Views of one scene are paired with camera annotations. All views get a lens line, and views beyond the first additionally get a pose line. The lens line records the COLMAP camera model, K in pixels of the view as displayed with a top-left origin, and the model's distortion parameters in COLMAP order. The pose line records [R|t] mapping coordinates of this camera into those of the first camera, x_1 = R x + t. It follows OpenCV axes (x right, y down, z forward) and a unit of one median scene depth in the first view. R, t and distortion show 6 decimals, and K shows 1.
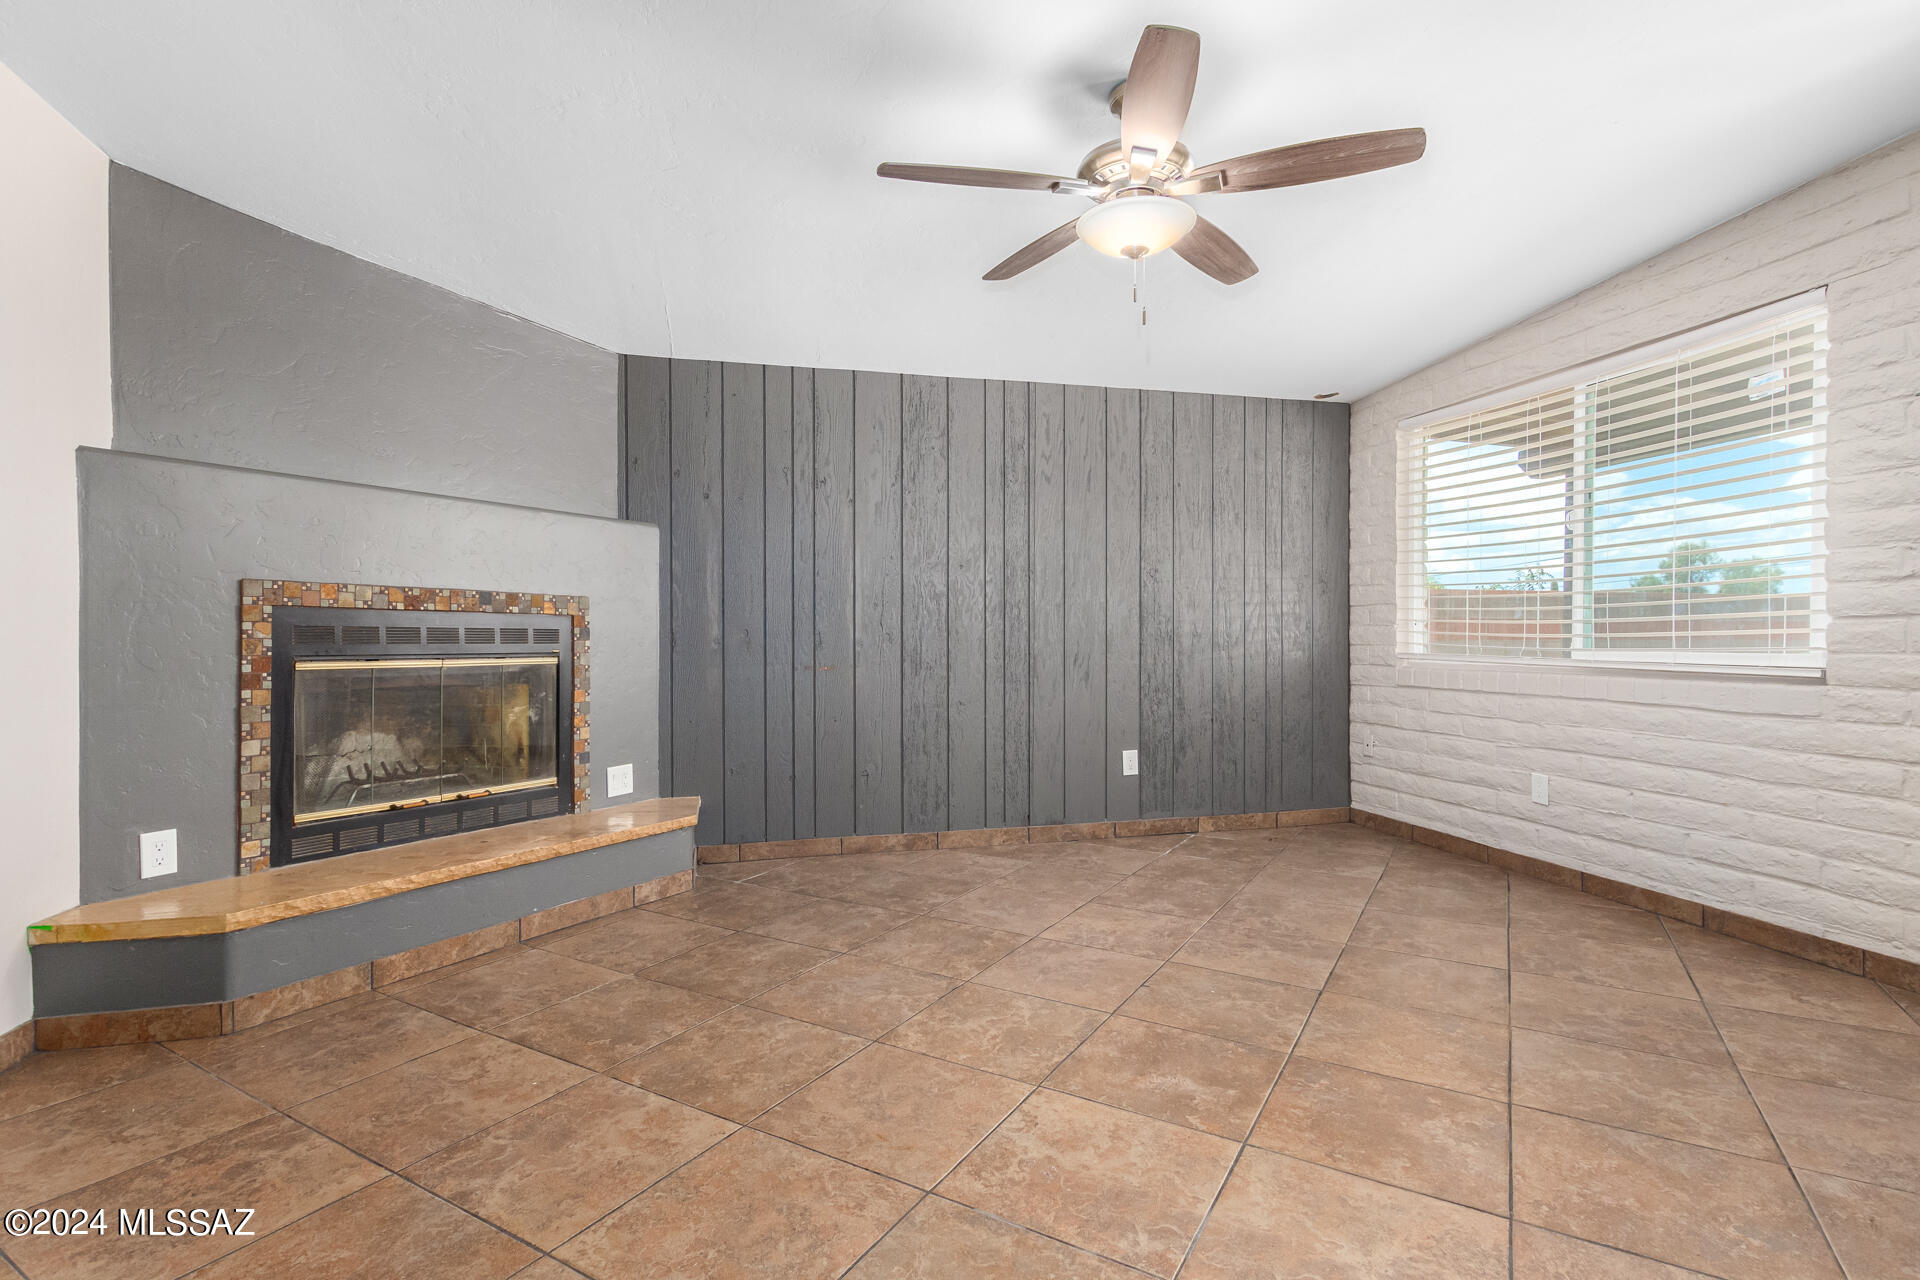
lens RADIAL K [[908.8, 0, 964.2], [0, 908.8, 637.8], [0, 0, 1]] dist [0.008415, -0.002014]
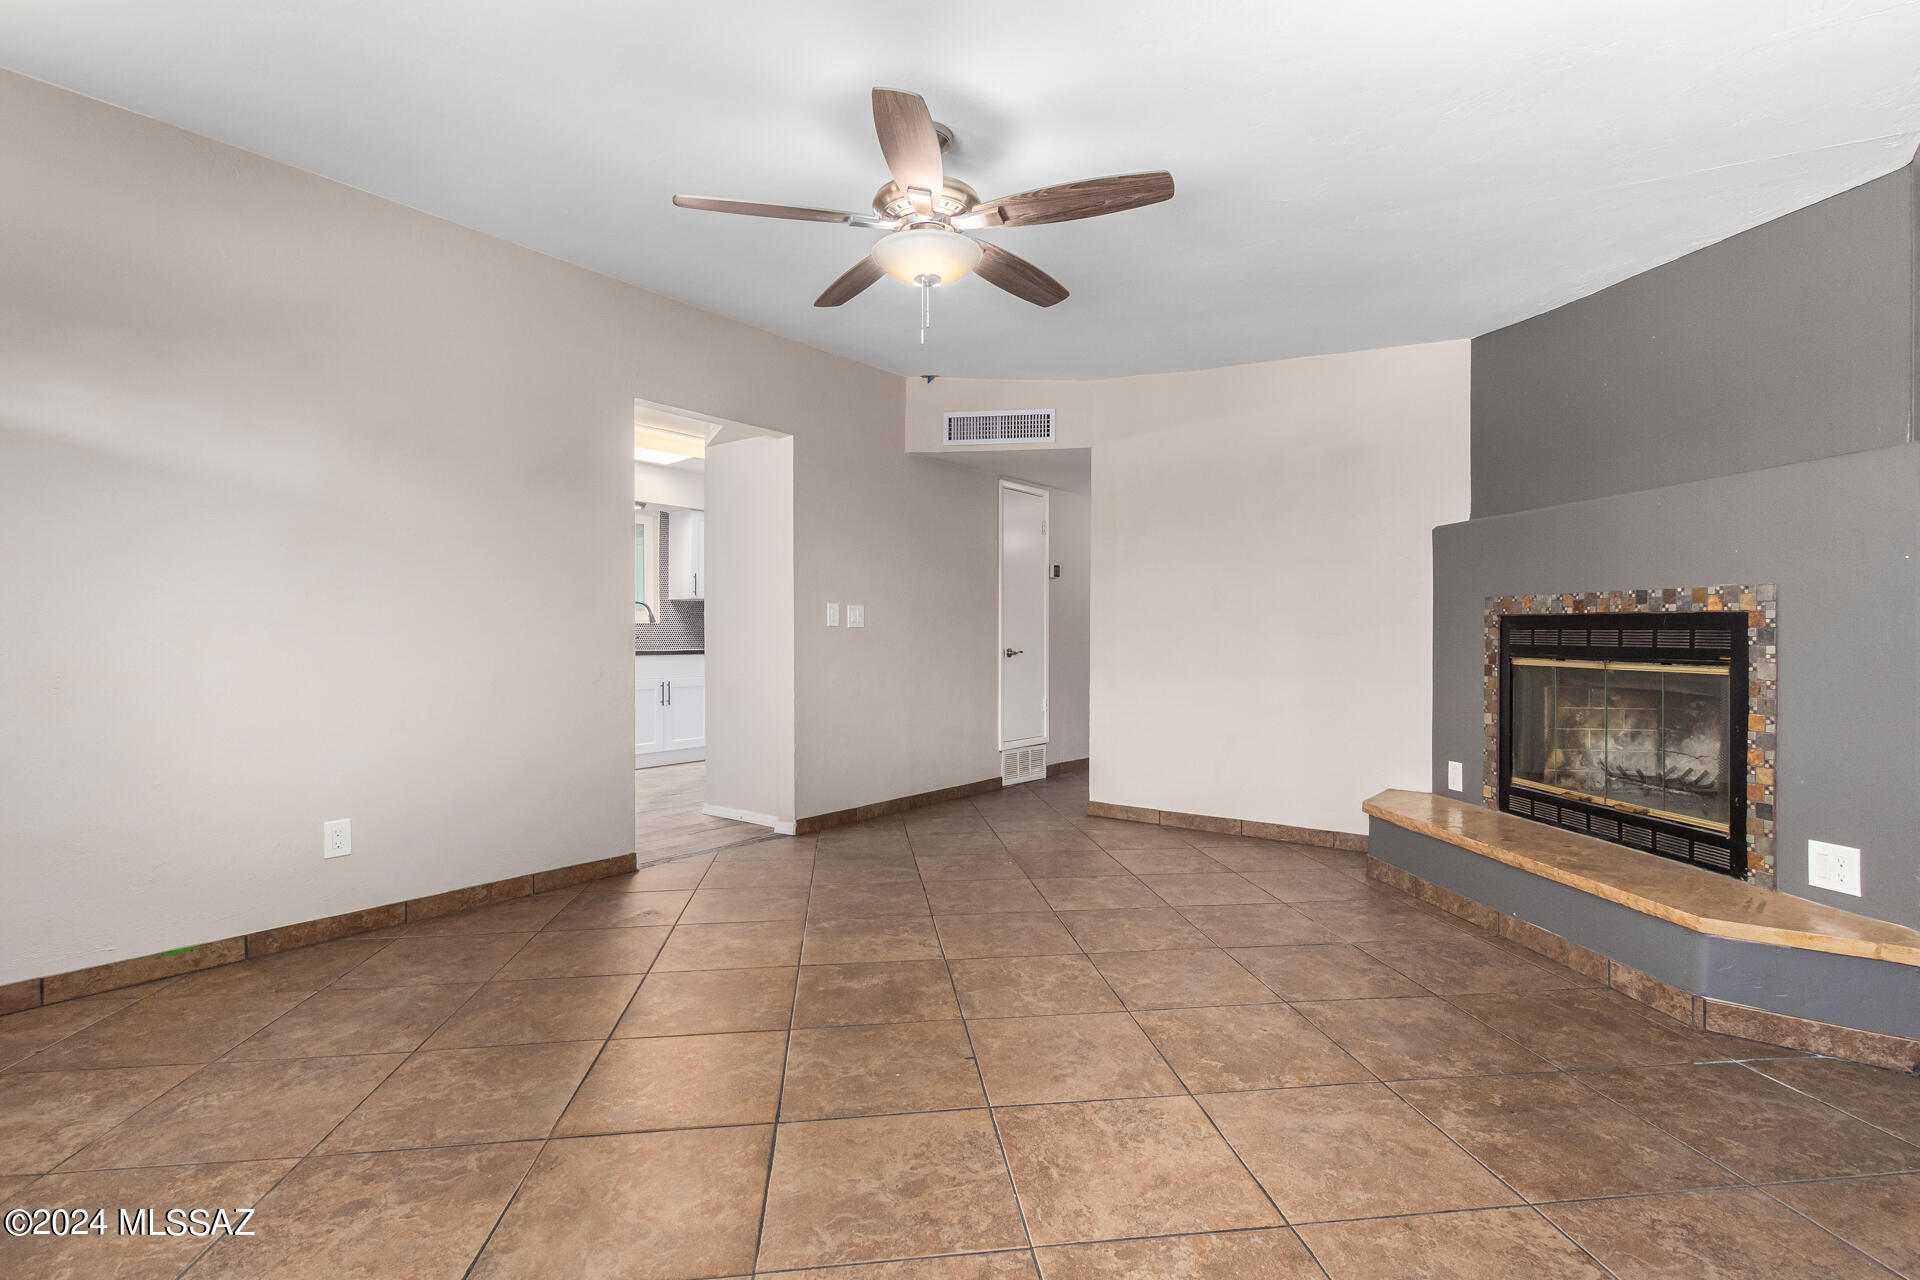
lens RADIAL K [[908.8, 0, 967.8], [0, 908.8, 637.1], [0, 0, 1]] dist [0.008415, -0.002014]
pose [[-0.786694, 0.002918, -0.617336, 0.510709], [-0.000190, 0.999988, 0.004968, -0.007326], [0.617343, 0.004026, -0.786684, 1.178672]]
